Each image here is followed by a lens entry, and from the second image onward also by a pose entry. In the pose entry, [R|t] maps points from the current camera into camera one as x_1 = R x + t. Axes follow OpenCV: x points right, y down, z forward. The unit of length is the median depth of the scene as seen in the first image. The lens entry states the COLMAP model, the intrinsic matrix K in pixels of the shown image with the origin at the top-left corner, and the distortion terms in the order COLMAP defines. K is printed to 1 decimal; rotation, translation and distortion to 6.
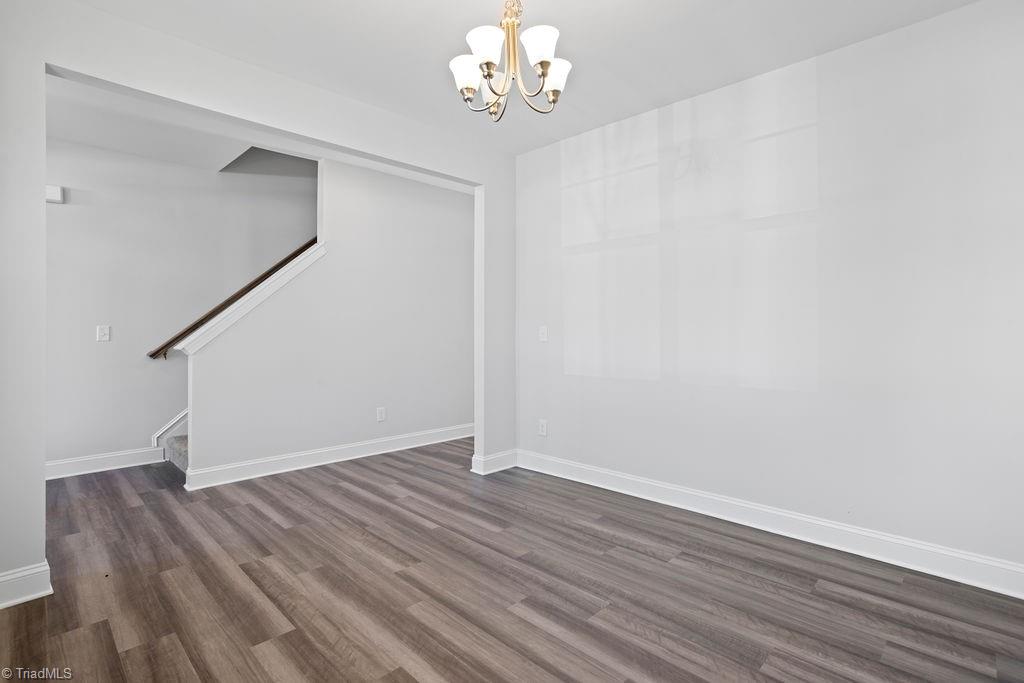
lens RADIAL K [[505.0, 0, 511.2], [0, 505.0, 330.7], [0, 0, 1]] dist [-0.060084, 0.032551]
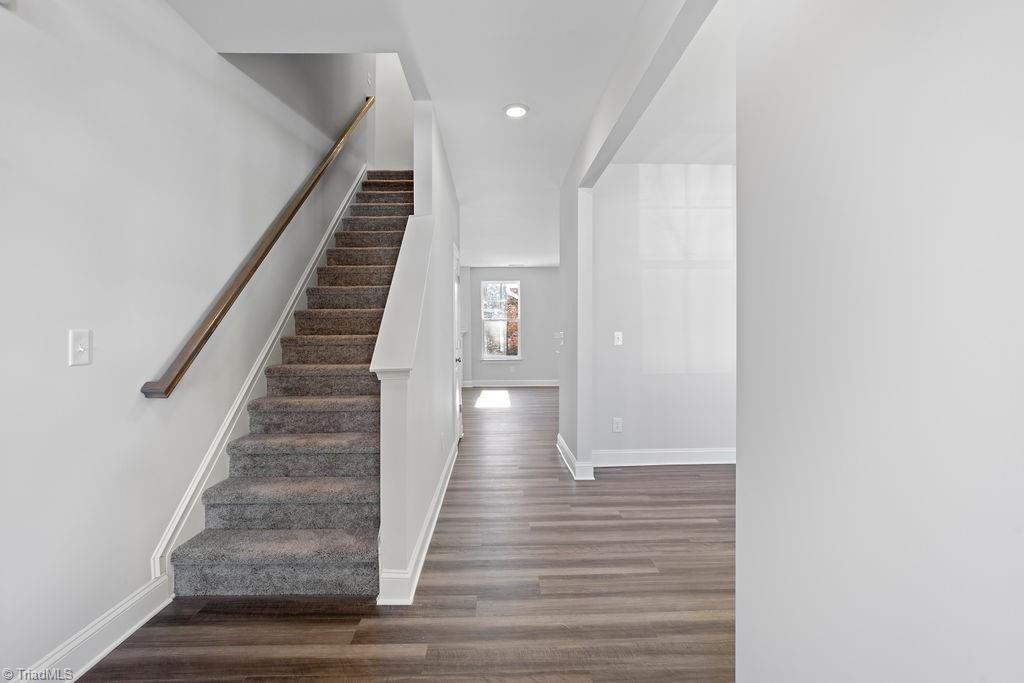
lens RADIAL K [[505.0, 0, 511.2], [0, 505.0, 330.7], [0, 0, 1]] dist [-0.060084, 0.032551]
pose [[0.683827, -0.000308, 0.729644, -1.035578], [0.006042, 0.999968, -0.005240, -0.004714], [-0.729619, 0.007992, 0.683807, 0.506155]]
